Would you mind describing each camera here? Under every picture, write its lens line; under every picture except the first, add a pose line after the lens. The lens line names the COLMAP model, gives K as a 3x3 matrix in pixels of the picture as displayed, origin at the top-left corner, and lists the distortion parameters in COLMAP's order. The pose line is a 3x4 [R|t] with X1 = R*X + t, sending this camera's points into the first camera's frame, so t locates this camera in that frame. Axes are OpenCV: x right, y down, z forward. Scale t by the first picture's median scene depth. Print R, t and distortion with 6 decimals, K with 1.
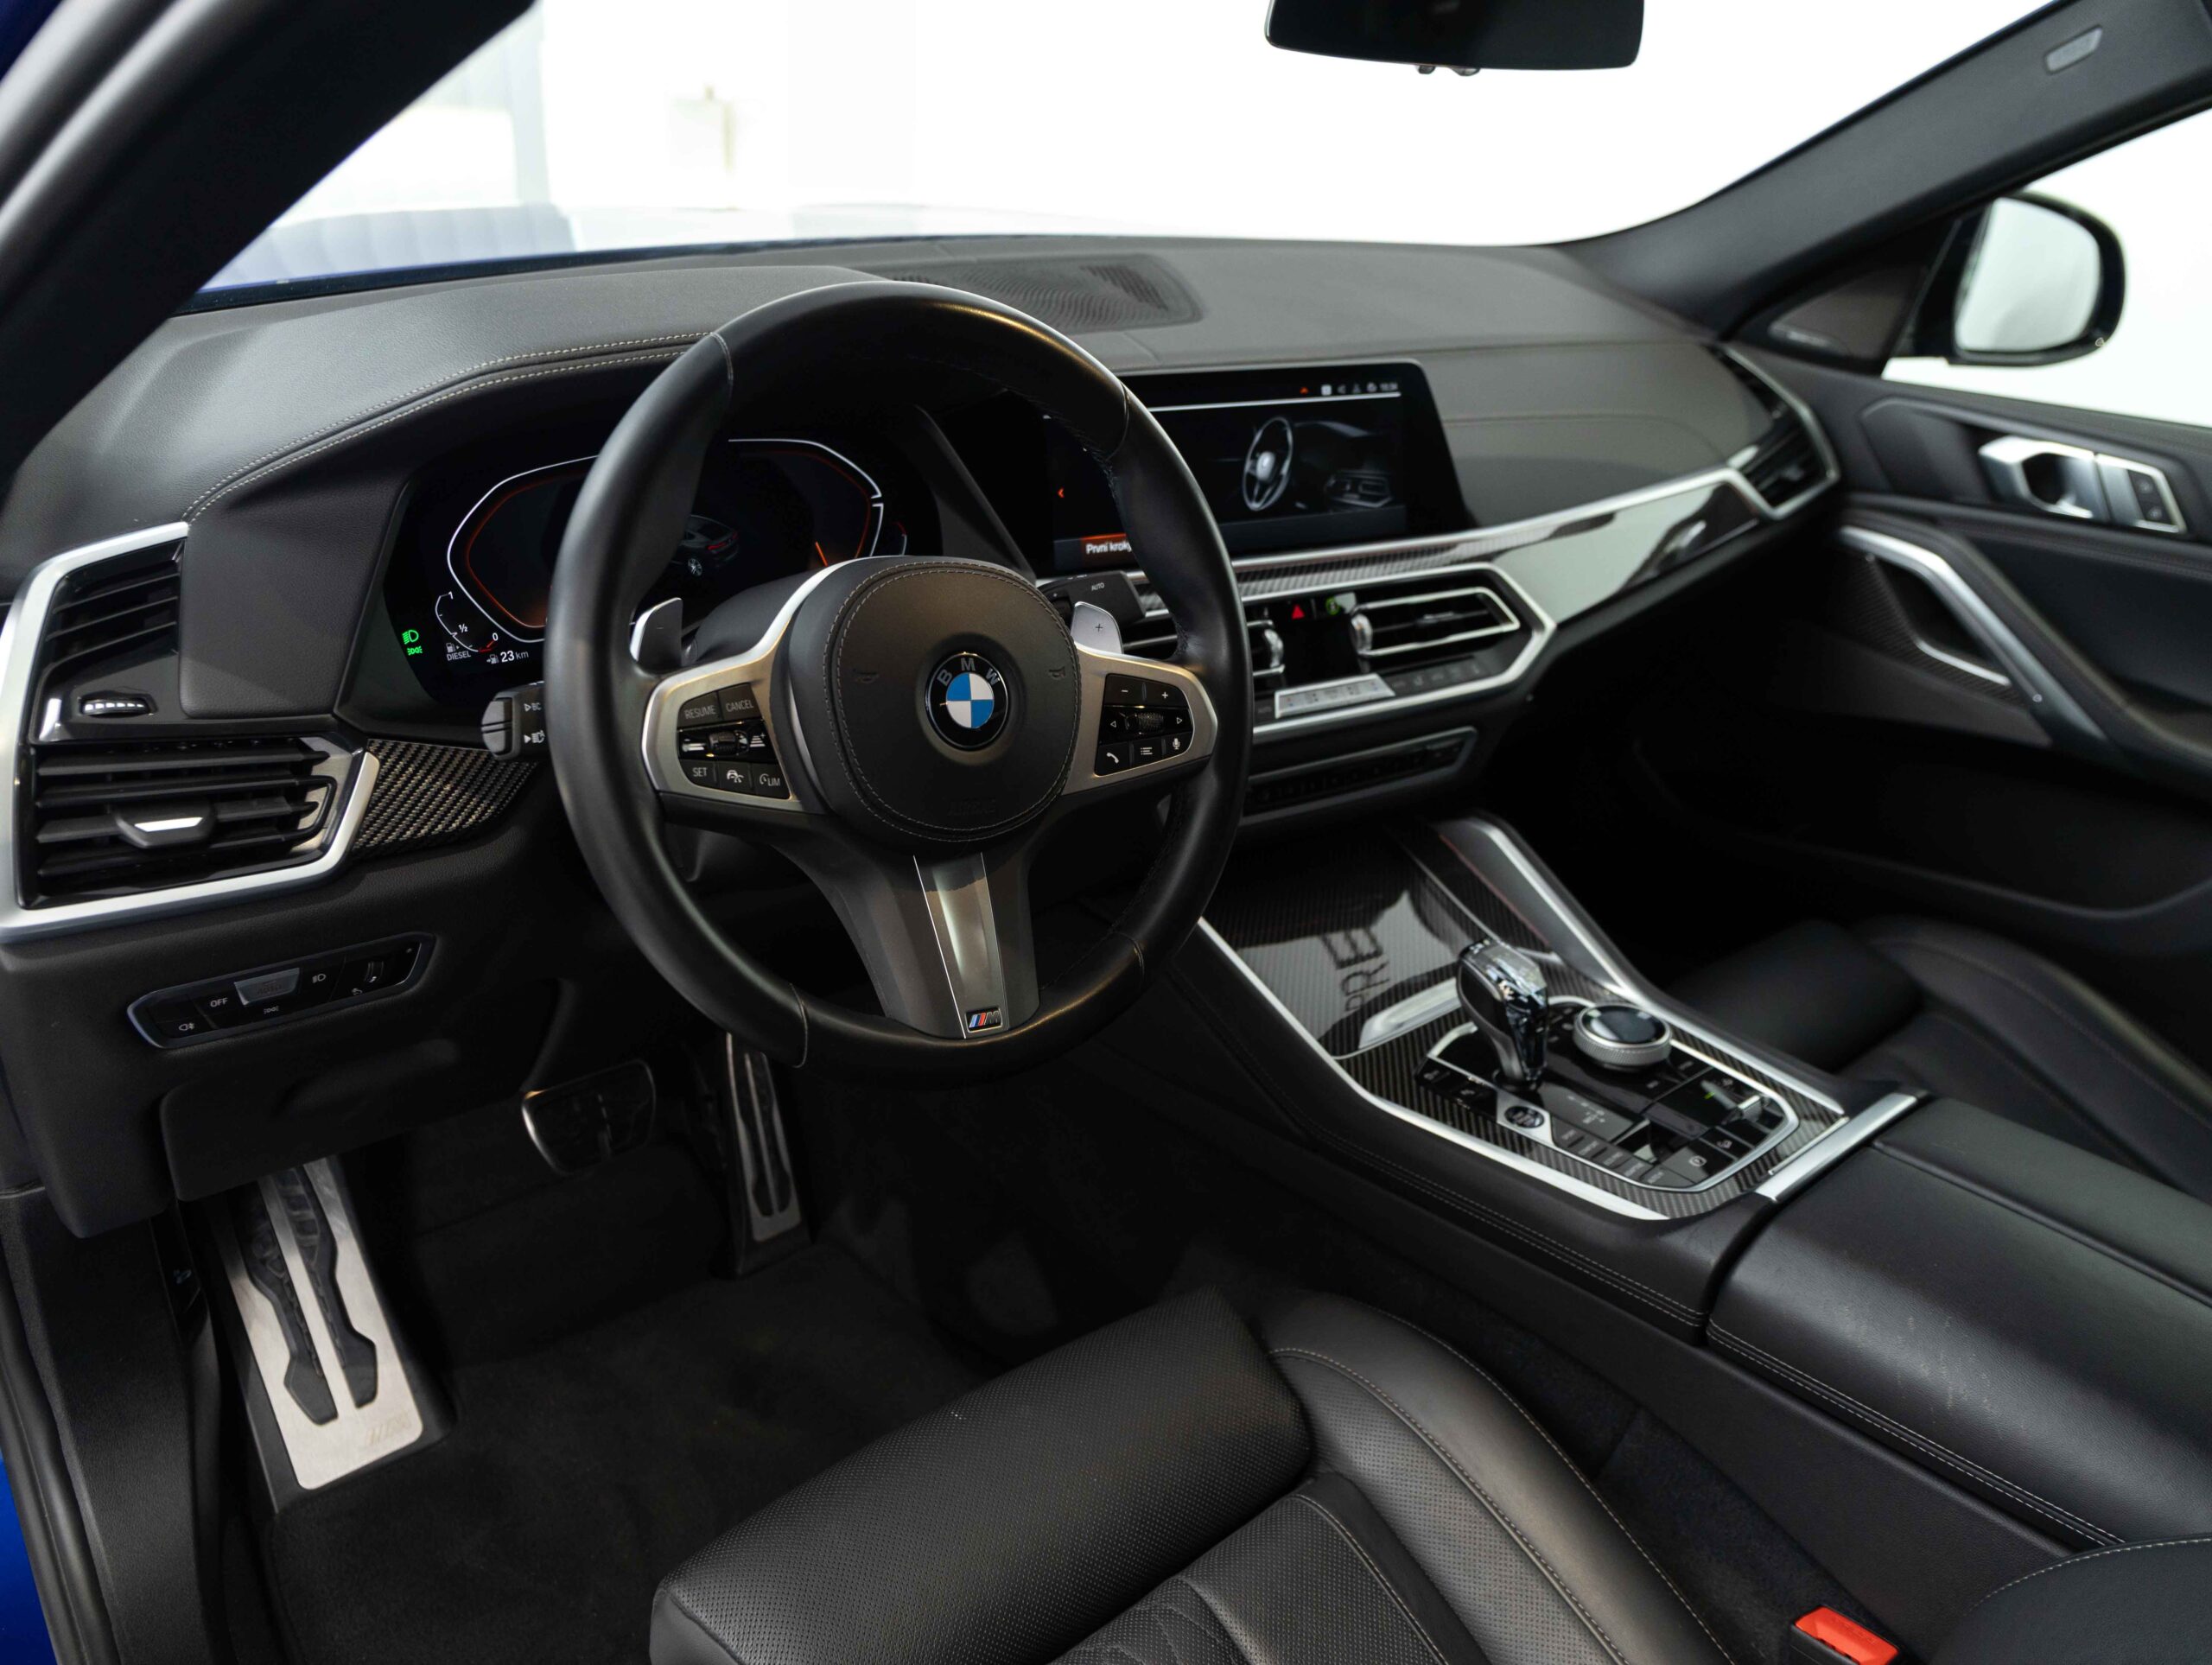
lens RADIAL K [[1588.4, 0, 1050.9], [0, 1588.4, 817.8], [0, 0, 1]] dist [-0.007475, -0.002453]
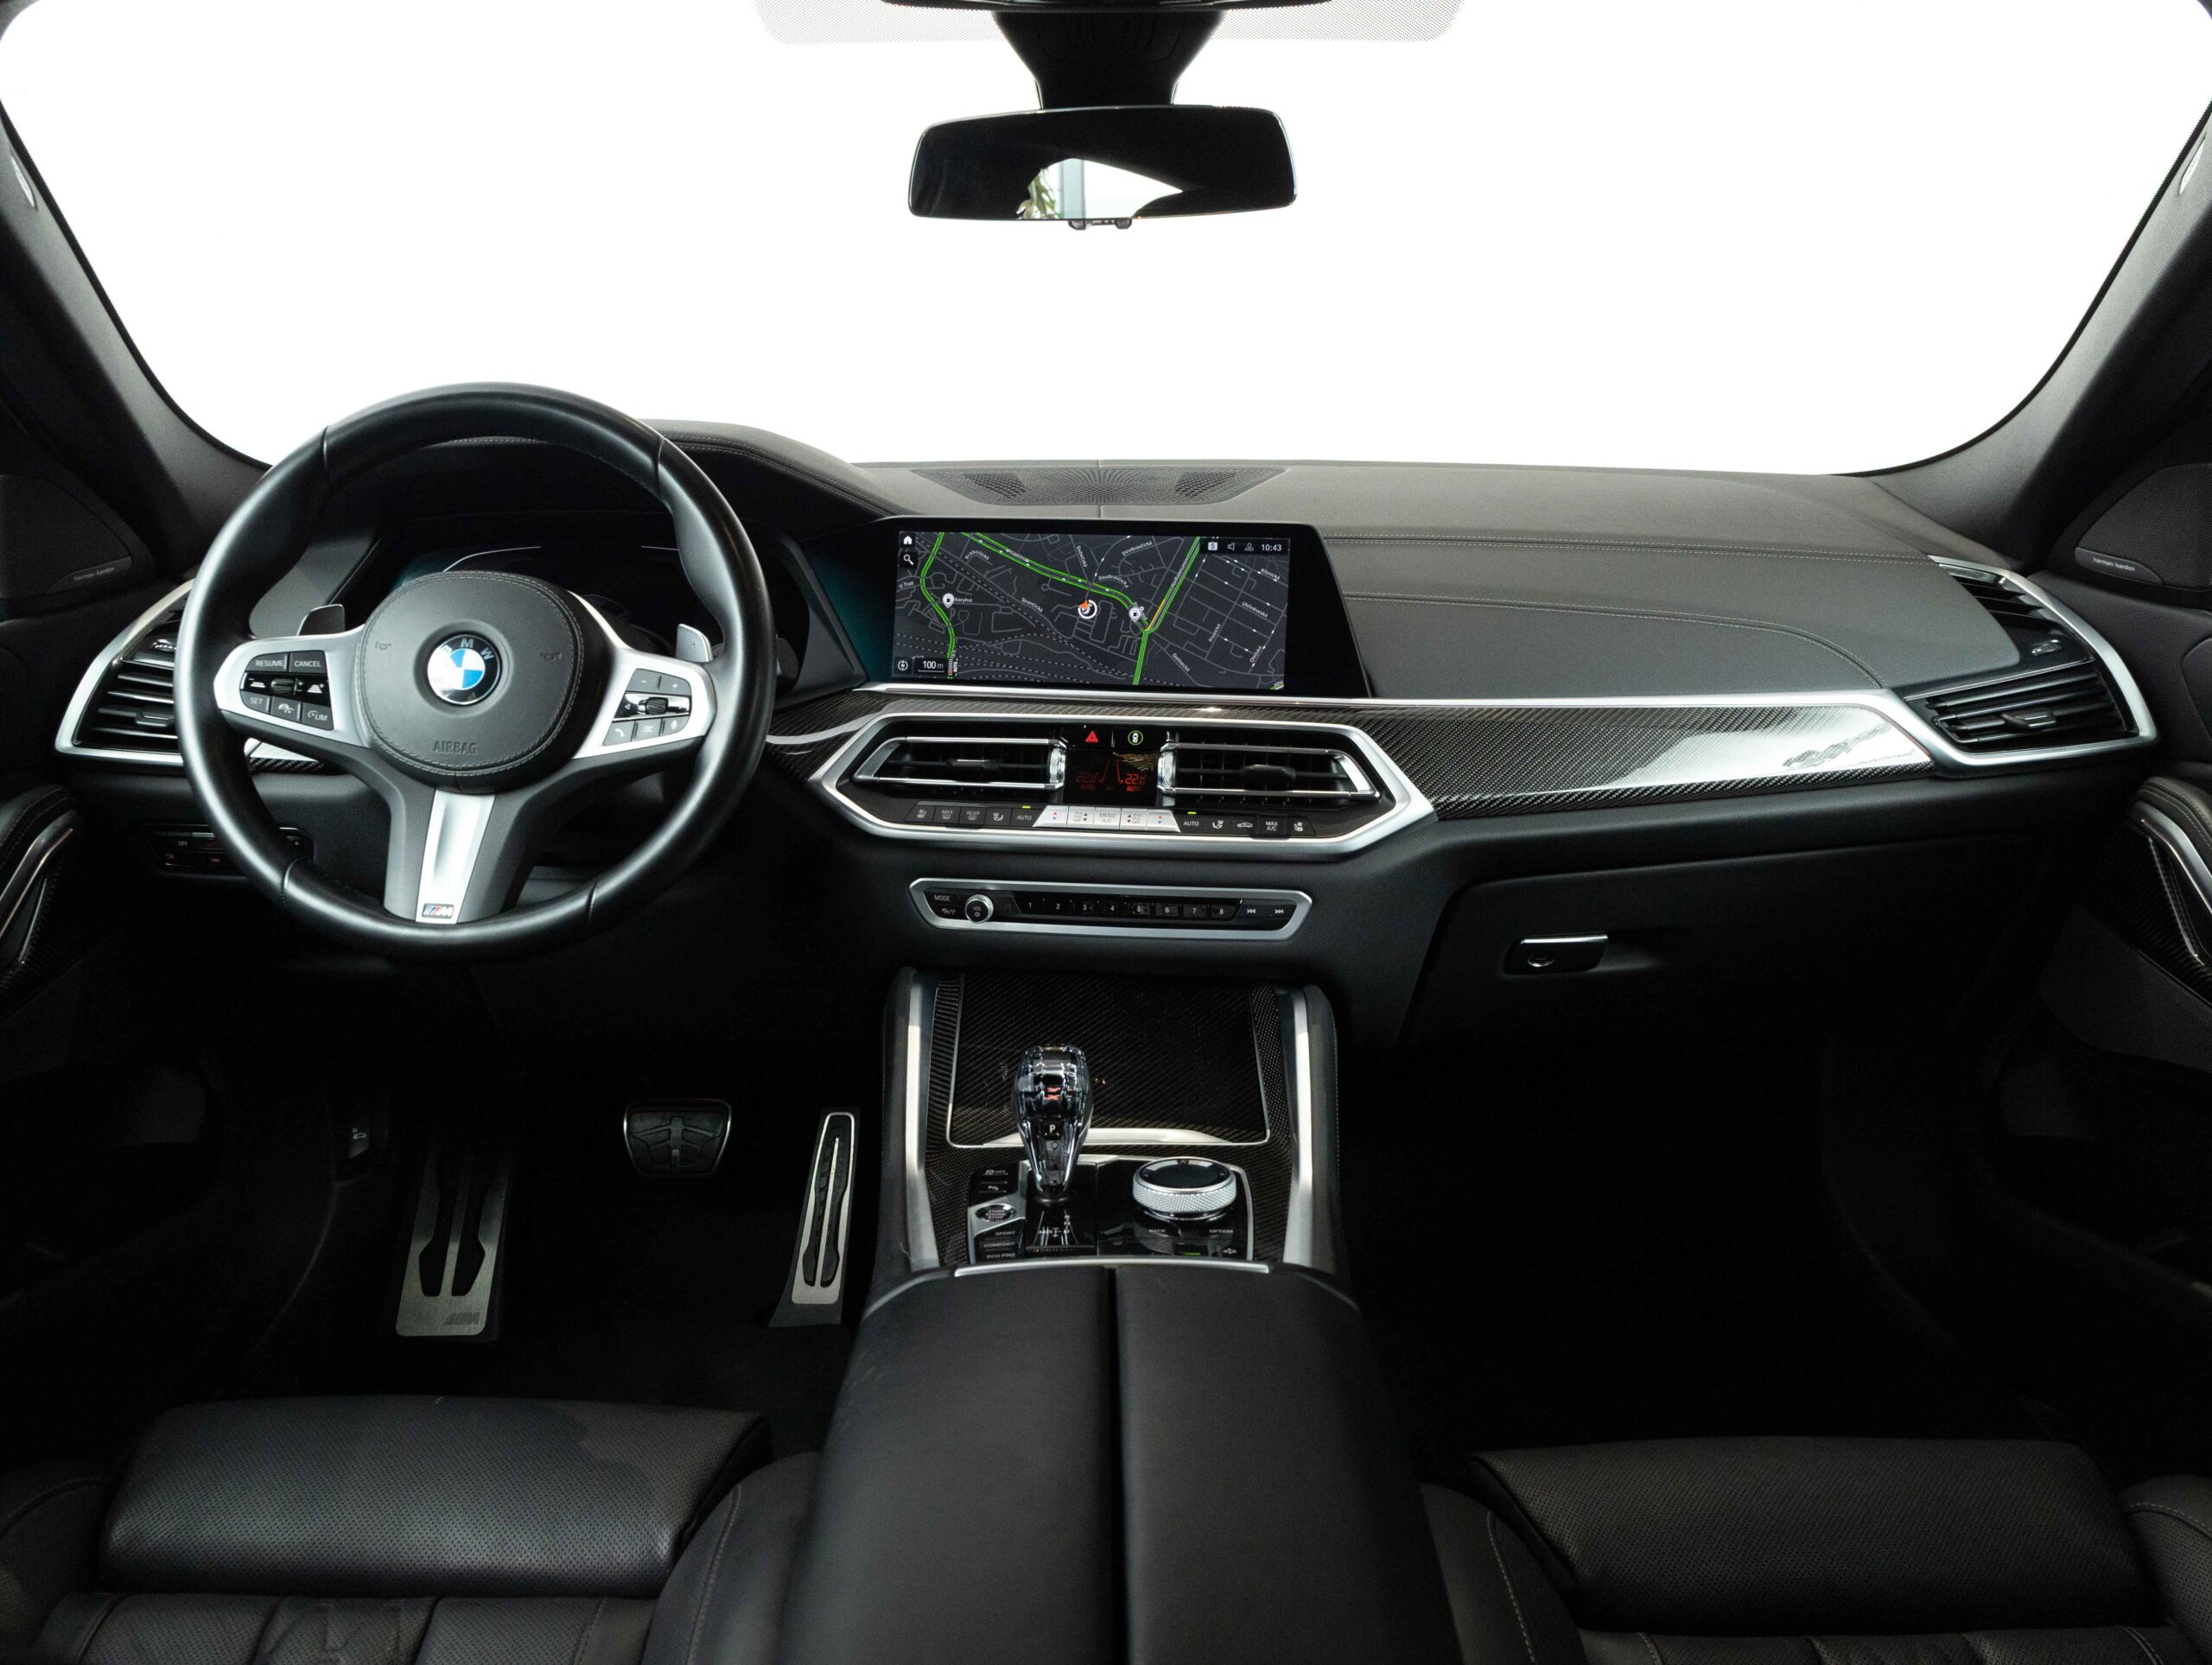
lens RADIAL K [[1588.4, 0, 1094.9], [0, 1588.4, 821.0], [0, 0, 1]] dist [-0.007475, -0.002453]
pose [[0.789628, 0.099340, -0.605491, 1.007161], [-0.240498, 0.957955, -0.156469, 0.109511], [0.564490, 0.269171, 0.780319, 0.254399]]
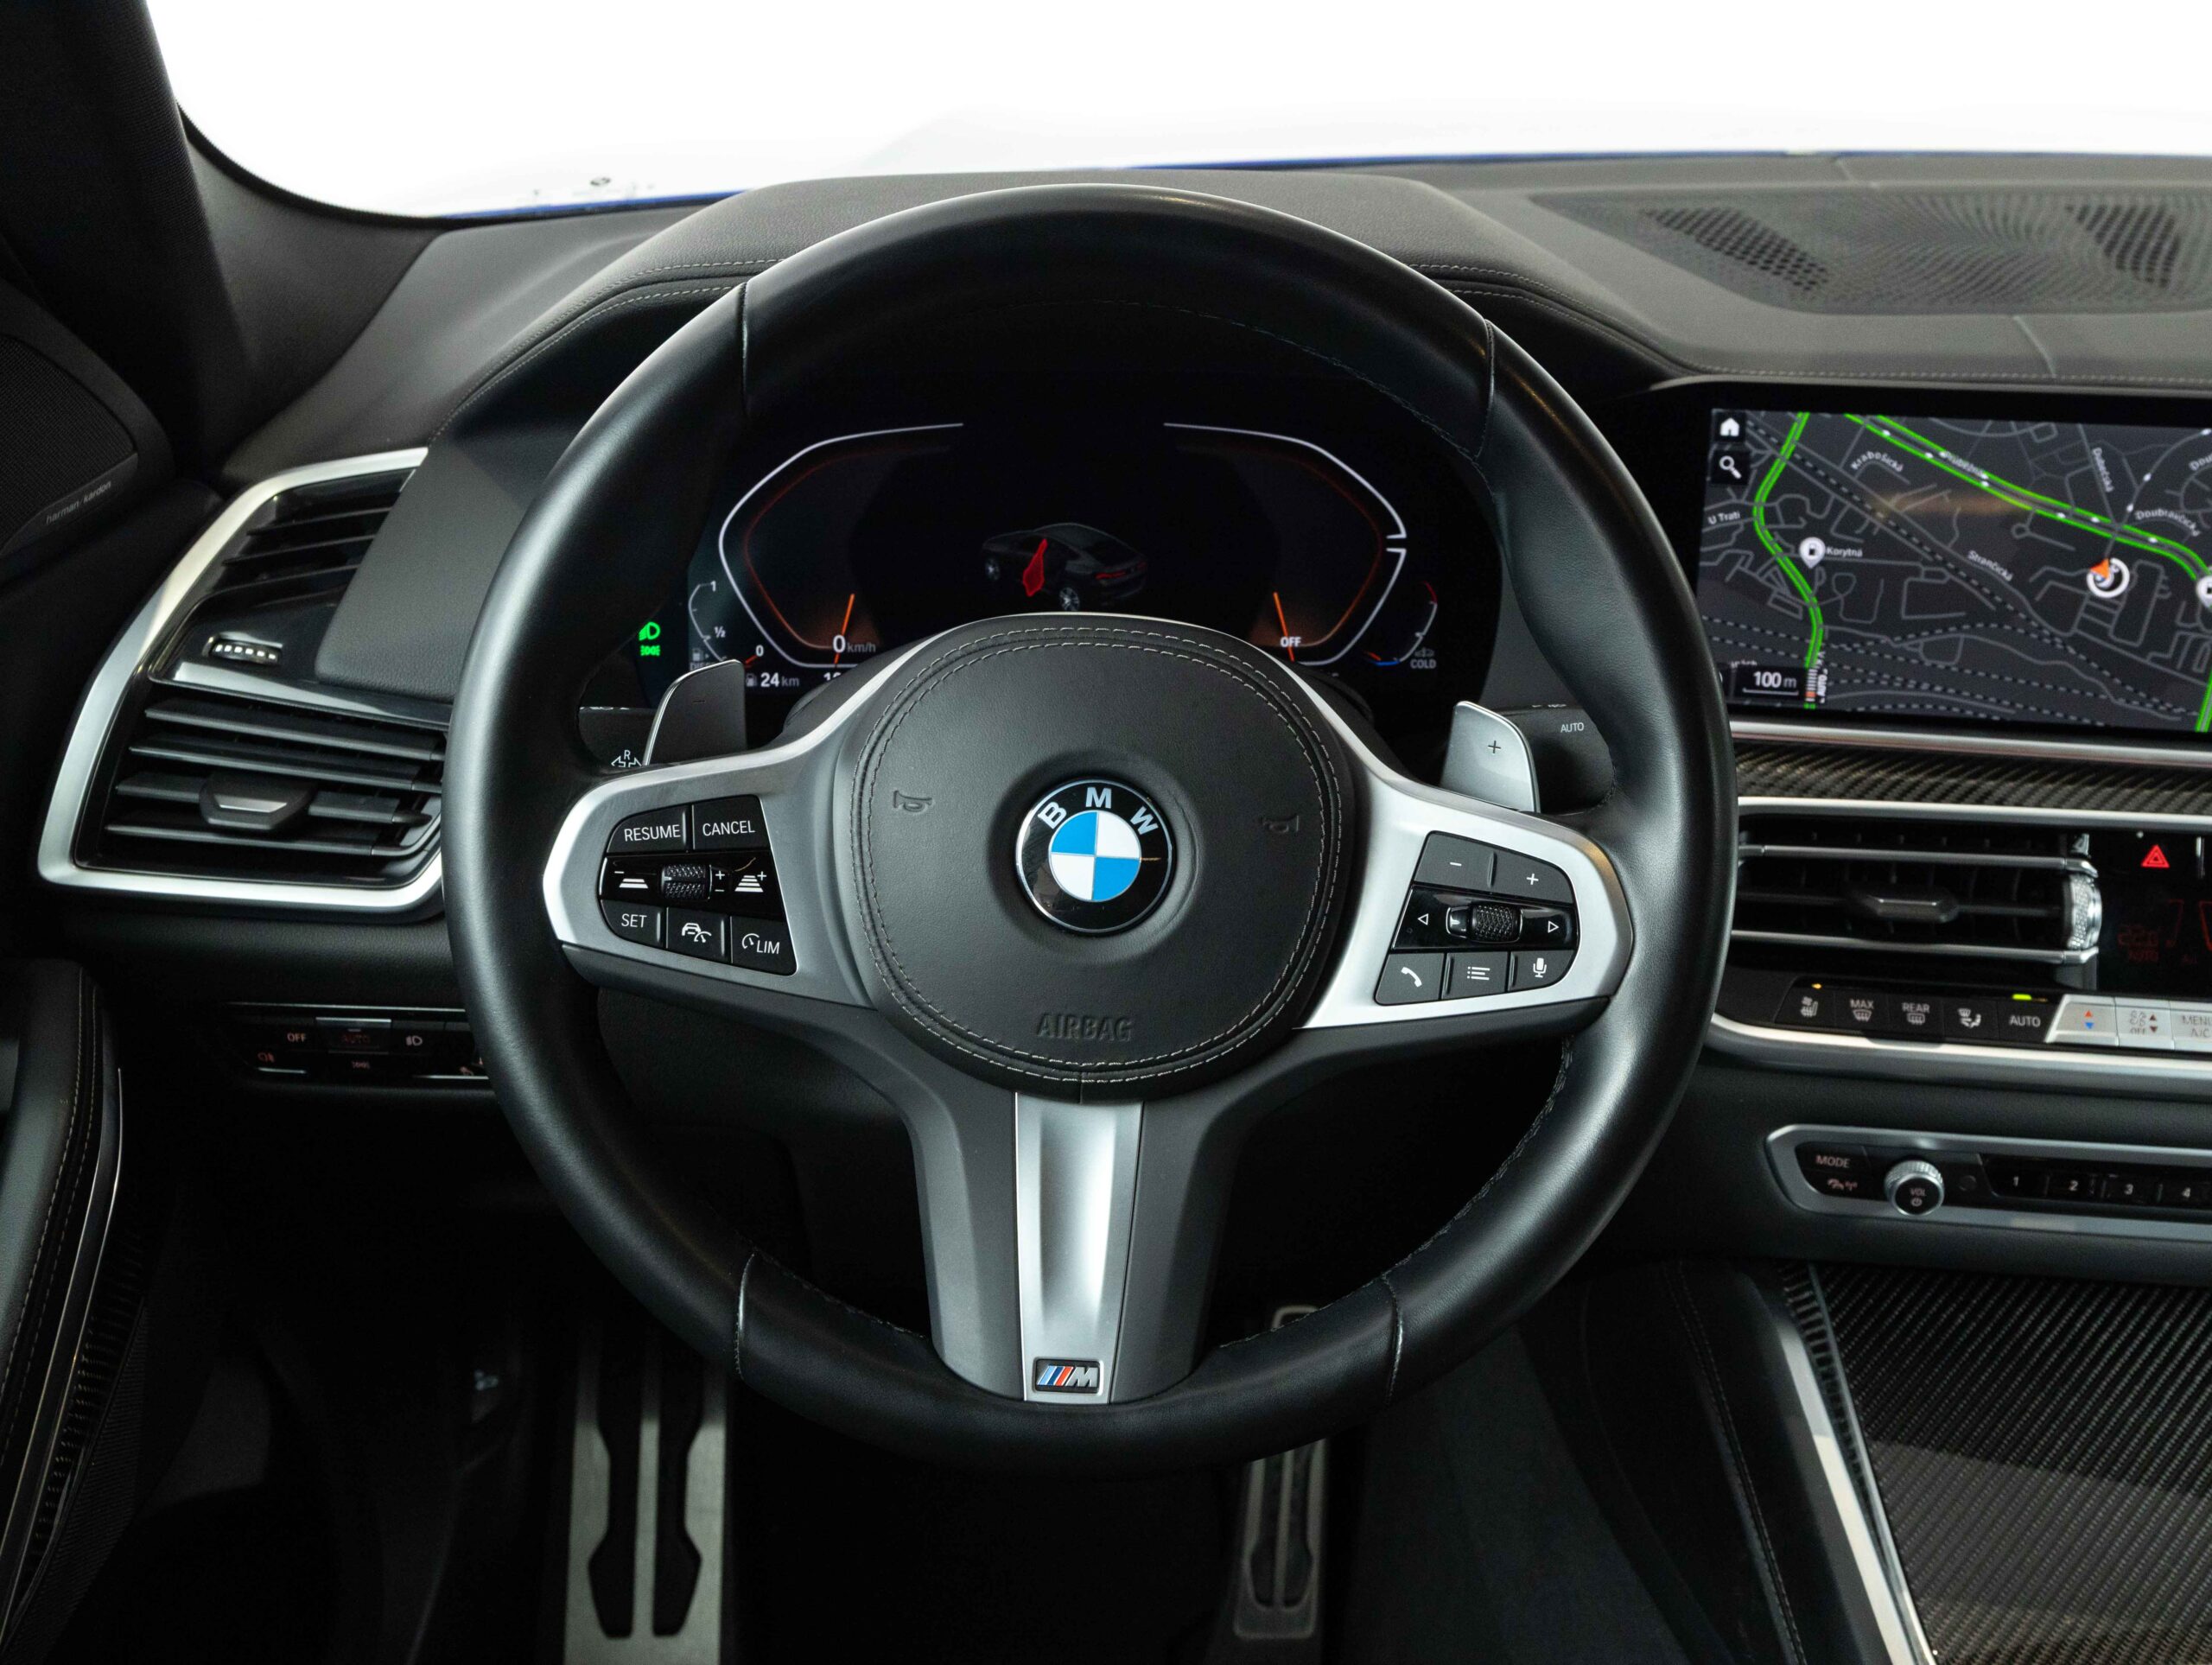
lens RADIAL K [[2258.4, 0, 1114.1], [0, 2258.4, 819.1], [0, 0, 1]] dist [0.021508, 0.000000]
pose [[0.805454, 0.192872, -0.560397, 0.374970], [-0.235043, 0.971979, -0.003299, -0.073740], [0.544058, 0.134375, 0.828218, 0.241173]]
